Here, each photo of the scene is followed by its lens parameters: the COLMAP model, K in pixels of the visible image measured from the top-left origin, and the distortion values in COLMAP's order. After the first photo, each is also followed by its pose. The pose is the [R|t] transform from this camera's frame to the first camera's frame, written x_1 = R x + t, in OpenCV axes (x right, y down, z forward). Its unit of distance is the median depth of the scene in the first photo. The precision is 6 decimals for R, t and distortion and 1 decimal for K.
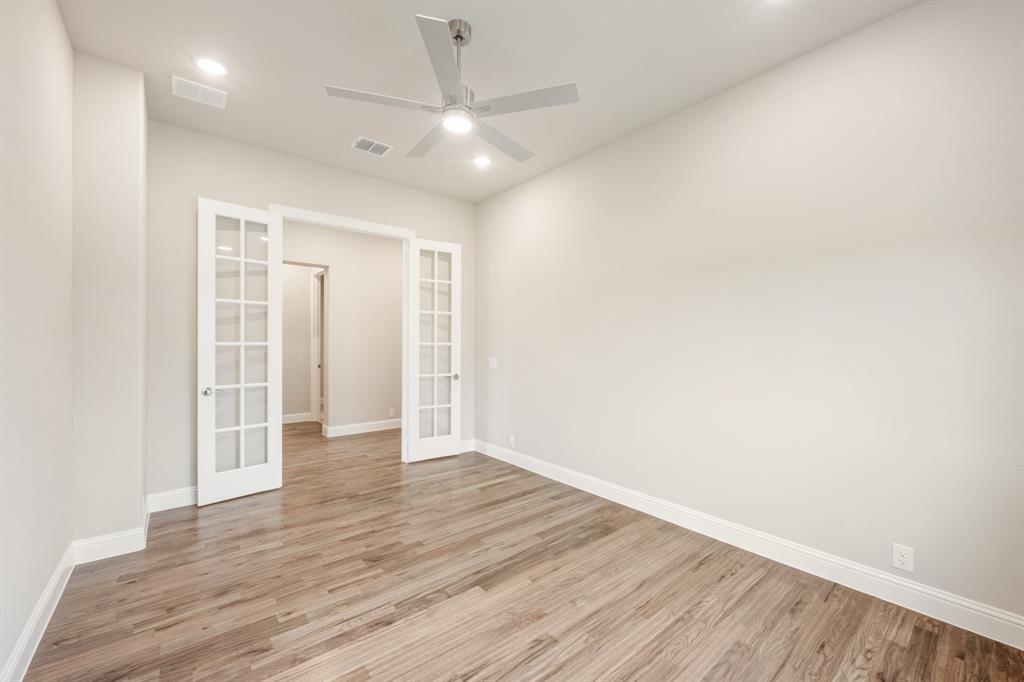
lens RADIAL K [[414.4, 0, 510.8], [0, 414.4, 341.2], [0, 0, 1]] dist [-0.000964, 0.000411]
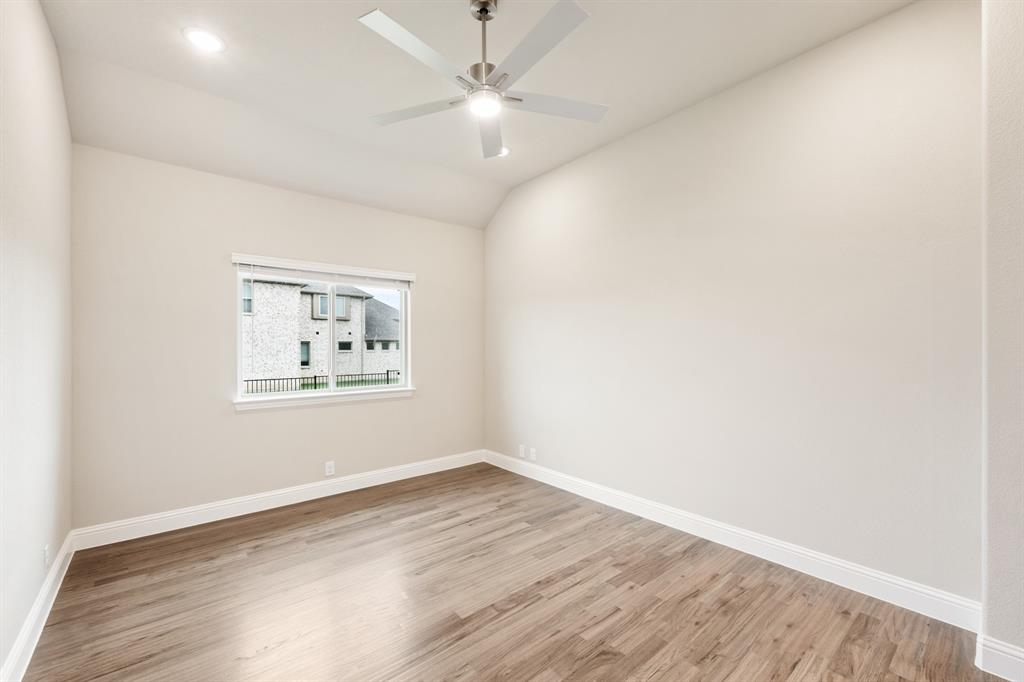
lens RADIAL K [[414.4, 0, 513.3], [0, 414.4, 344.7], [0, 0, 1]] dist [-0.000964, 0.000411]
pose [[-0.999926, -0.000833, -0.012097, -0.179987], [-0.000777, 0.999989, -0.004683, 0.000835], [0.012101, -0.004673, -0.999916, 1.924788]]
